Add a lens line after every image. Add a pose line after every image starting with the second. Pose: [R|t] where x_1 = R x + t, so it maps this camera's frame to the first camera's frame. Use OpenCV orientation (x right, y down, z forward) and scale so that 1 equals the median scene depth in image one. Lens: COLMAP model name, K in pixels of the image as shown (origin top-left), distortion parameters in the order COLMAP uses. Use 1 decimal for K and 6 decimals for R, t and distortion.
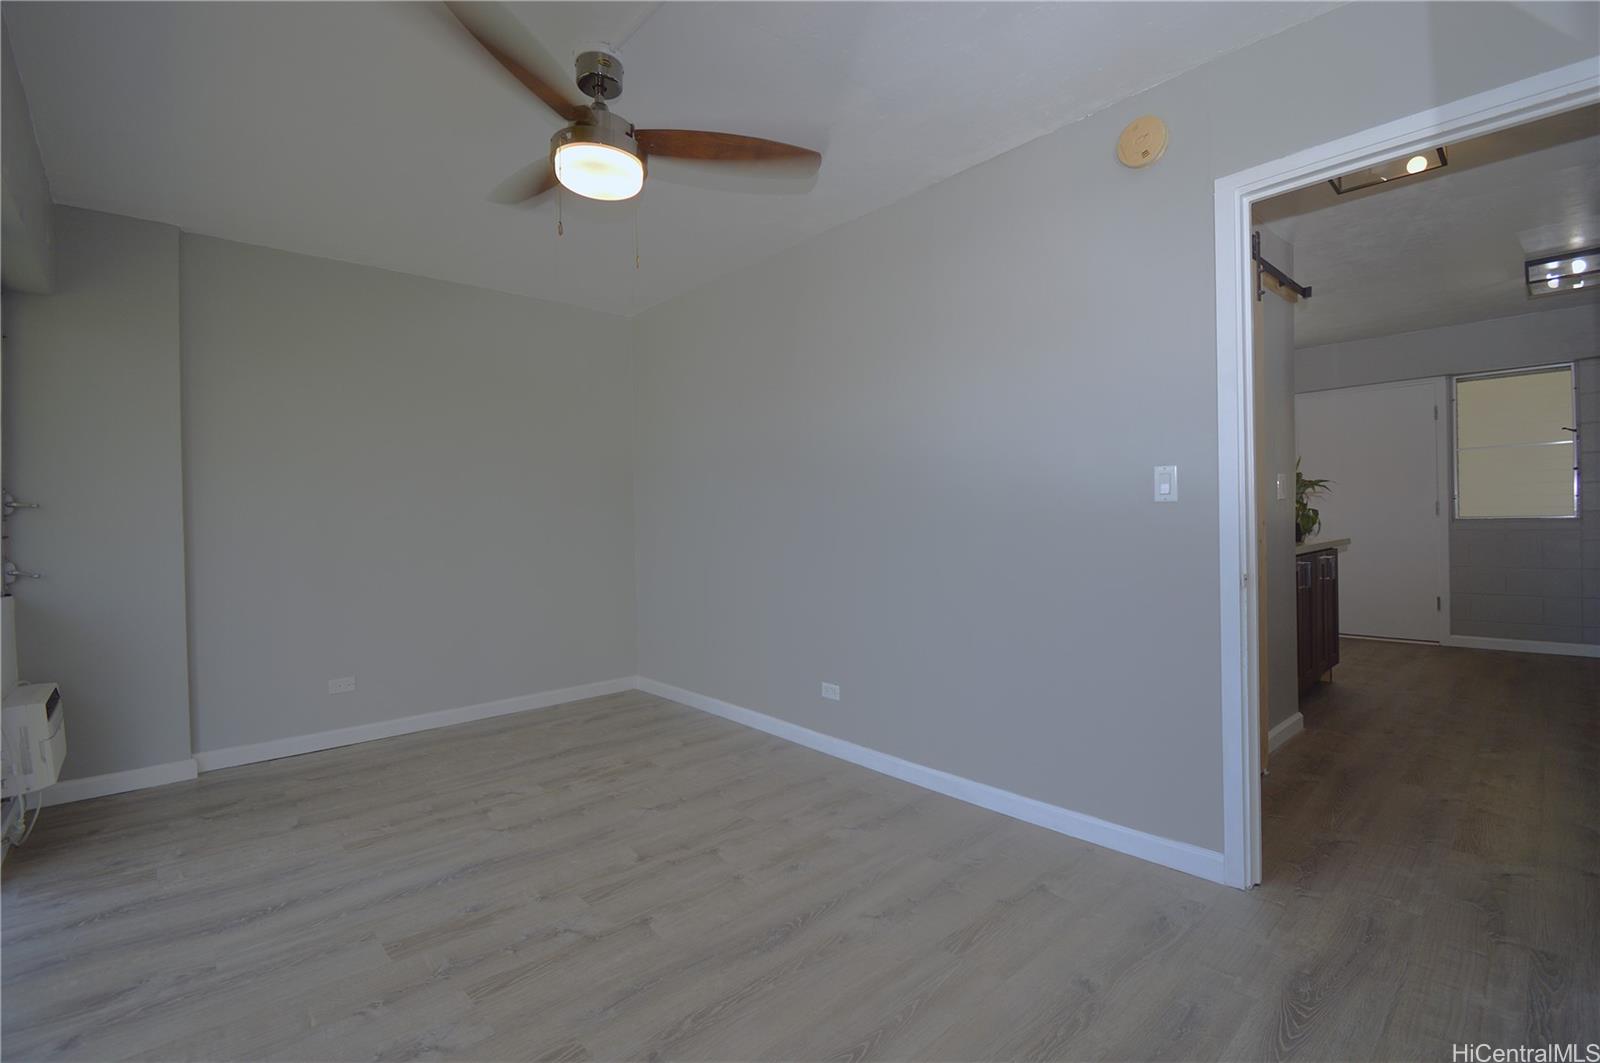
lens RADIAL K [[713.3, 0, 801.5], [0, 713.3, 523.5], [0, 0, 1]] dist [0.015540, -0.022538]
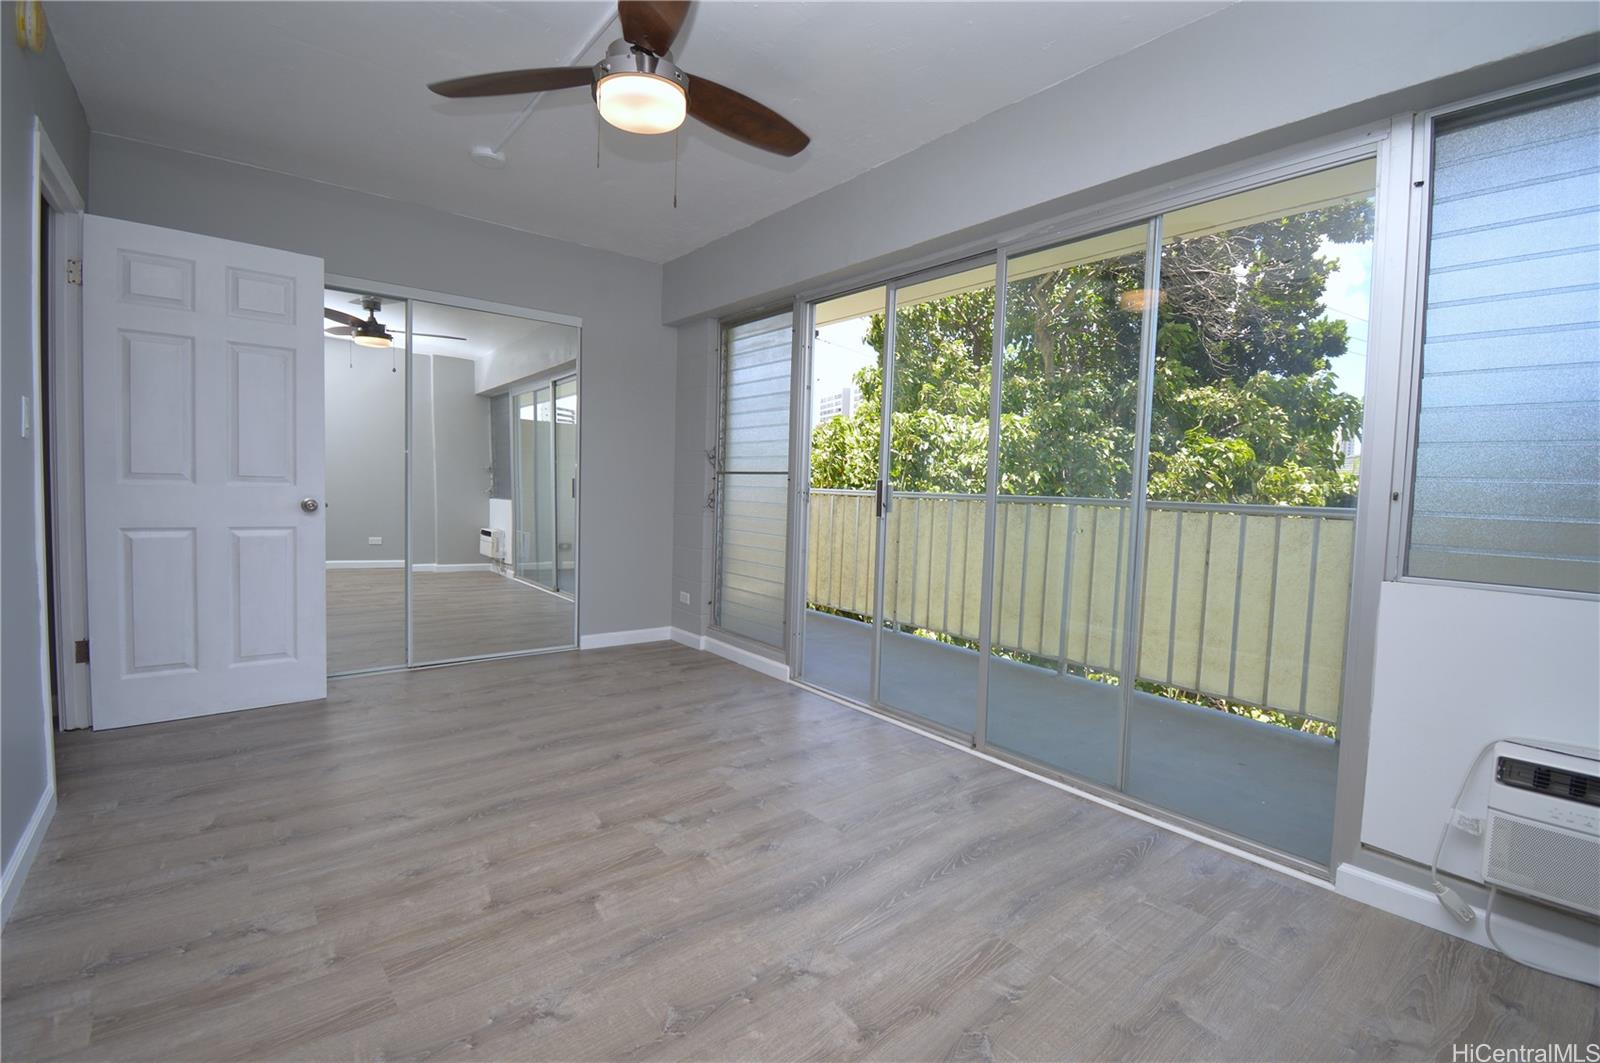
lens RADIAL K [[713.3, 0, 801.5], [0, 713.3, 523.5], [0, 0, 1]] dist [0.015540, -0.022538]
pose [[-0.998012, -0.016454, 0.060841, -0.475945], [-0.013000, 0.998304, 0.056743, 0.016043], [-0.061671, 0.055839, -0.996533, 1.679949]]
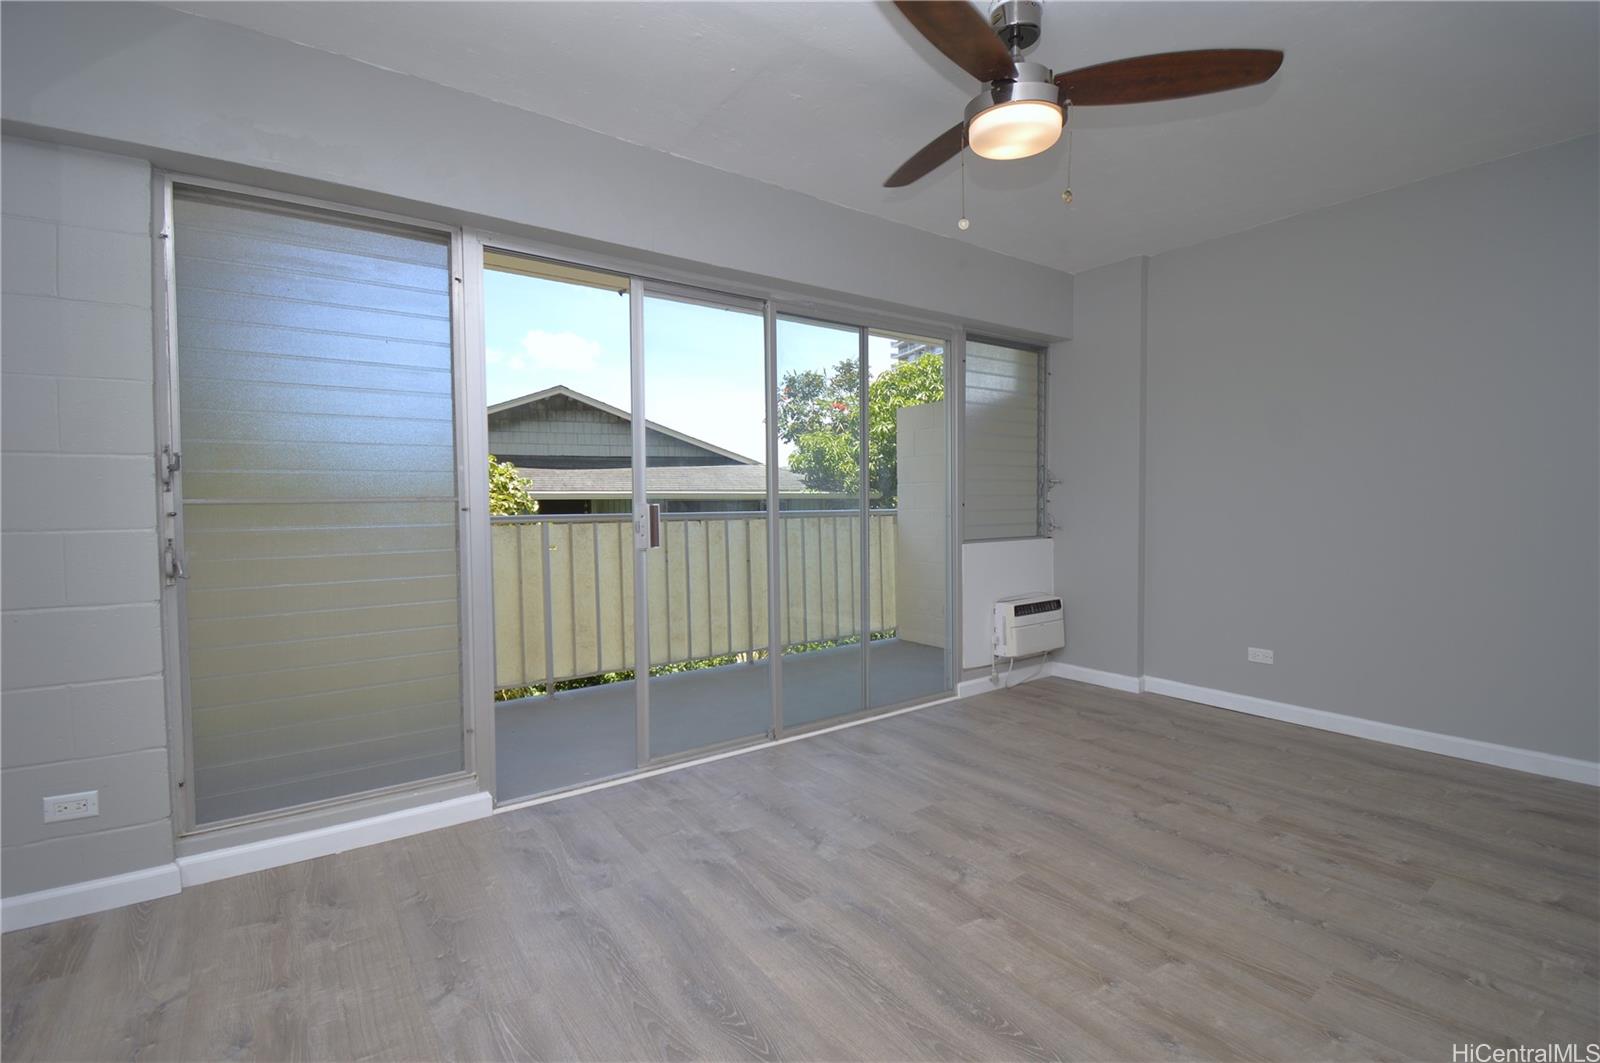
lens RADIAL K [[713.3, 0, 801.5], [0, 713.3, 523.5], [0, 0, 1]] dist [0.015540, -0.022538]
pose [[-0.114445, 0.052386, -0.992047, 0.606073], [0.006467, 0.998627, 0.051988, -0.021117], [0.993409, -0.000466, -0.114626, 0.701445]]
